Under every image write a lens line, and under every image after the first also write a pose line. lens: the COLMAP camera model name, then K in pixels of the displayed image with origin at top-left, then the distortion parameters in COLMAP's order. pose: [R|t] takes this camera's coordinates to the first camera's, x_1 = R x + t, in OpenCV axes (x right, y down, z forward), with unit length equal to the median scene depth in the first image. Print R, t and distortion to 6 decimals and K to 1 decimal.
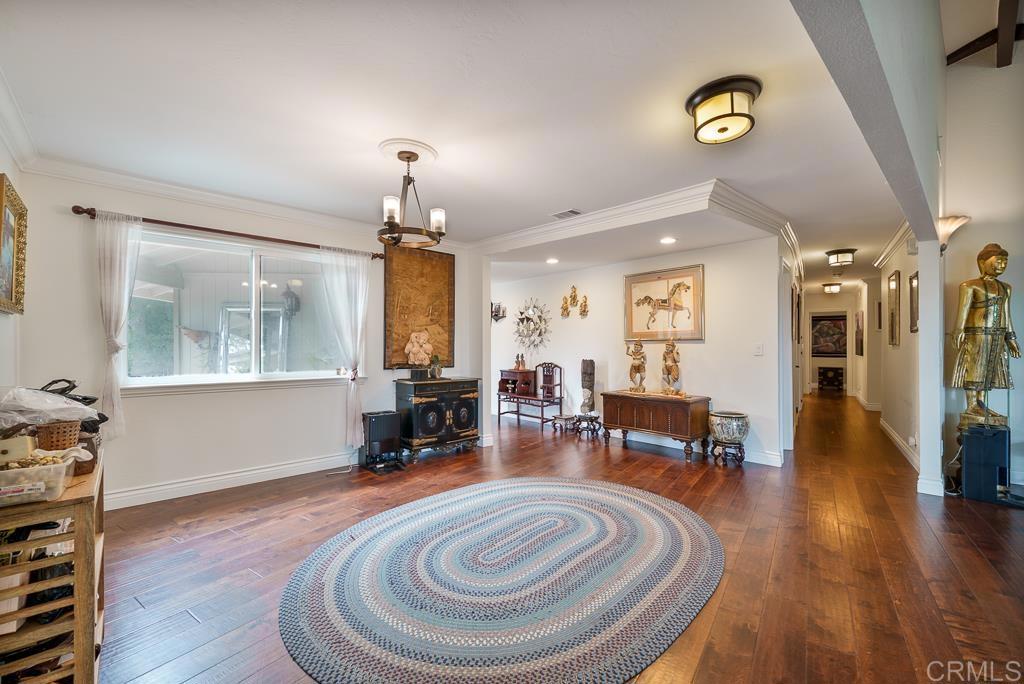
lens RADIAL K [[423.8, 0, 512.2], [0, 423.8, 345.4], [0, 0, 1]] dist [0.000187, -0.000148]
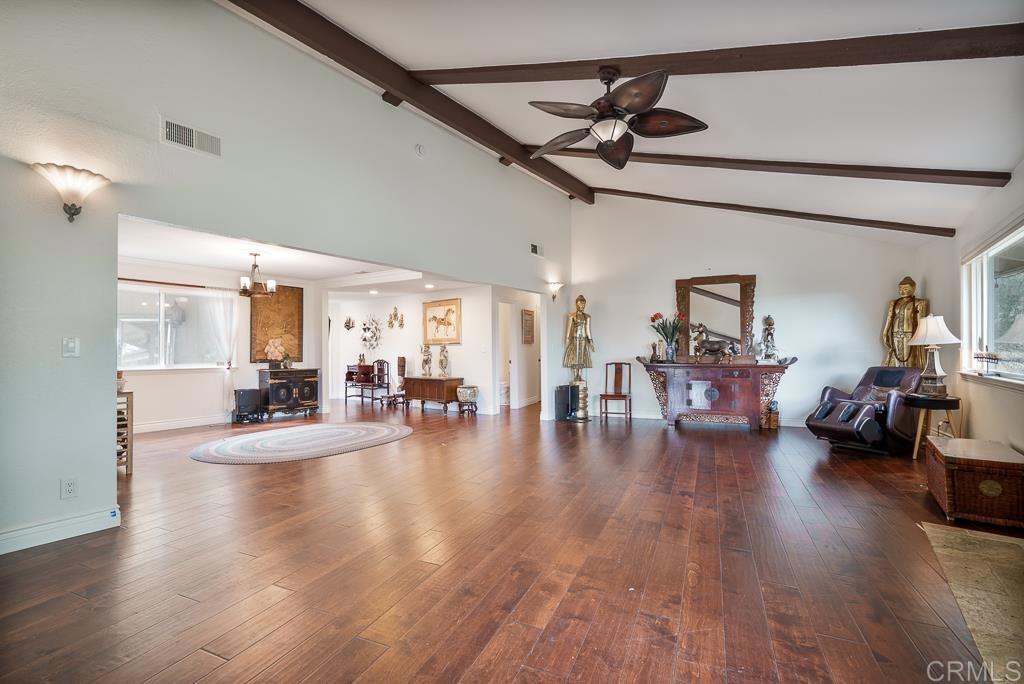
lens RADIAL K [[443.1, 0, 512.2], [0, 443.1, 344.1], [0, 0, 1]] dist [-0.000274, -0.000079]
pose [[0.981957, -0.003285, 0.189077, 0.307838], [0.005316, 0.999933, -0.010237, 0.007875], [-0.189030, 0.011058, 0.981909, -0.720510]]
